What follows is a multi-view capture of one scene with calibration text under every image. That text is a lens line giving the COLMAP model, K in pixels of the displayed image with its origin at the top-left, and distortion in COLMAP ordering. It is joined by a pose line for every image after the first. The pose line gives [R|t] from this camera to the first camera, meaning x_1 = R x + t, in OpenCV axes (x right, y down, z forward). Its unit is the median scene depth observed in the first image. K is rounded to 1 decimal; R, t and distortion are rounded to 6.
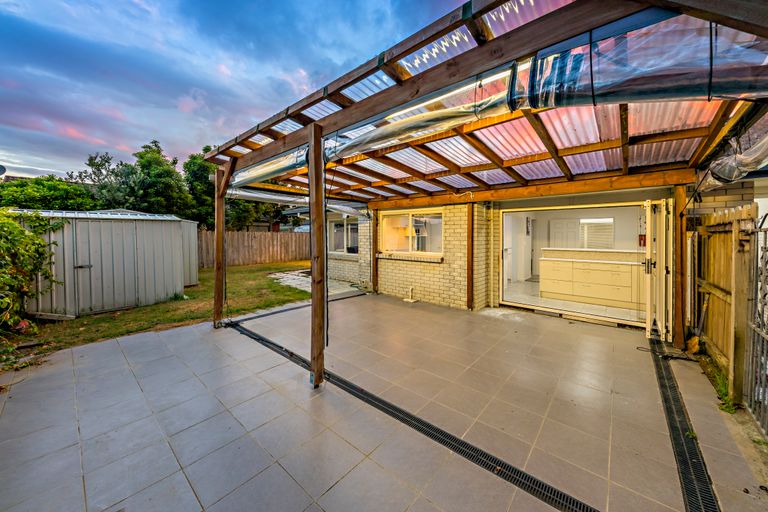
lens RADIAL K [[274.9, 0, 384.5], [0, 274.9, 244.9], [0, 0, 1]] dist [0.002661, 0.000102]
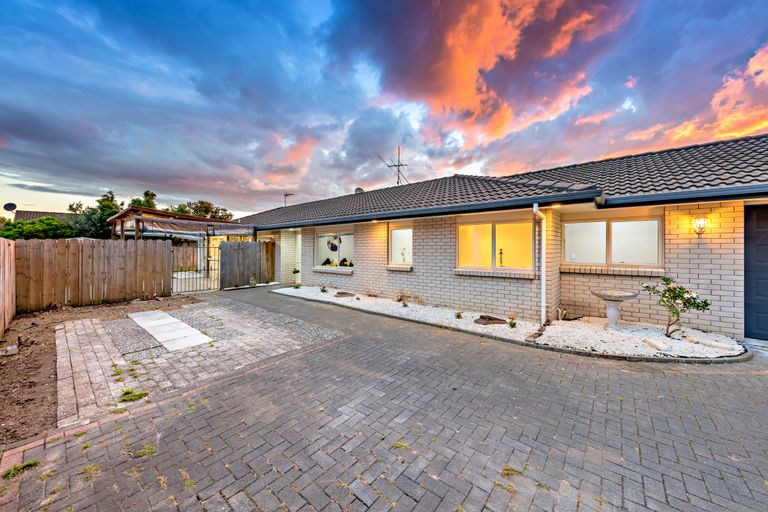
lens RADIAL K [[281.5, 0, 383.7], [0, 281.5, 251.9], [0, 0, 1]] dist [-0.000161, -0.000005]
pose [[0.999928, -0.002584, 0.011752, 0.877723], [0.002738, 0.999910, -0.013121, 0.010345], [-0.011717, 0.013152, 0.999845, -0.783871]]
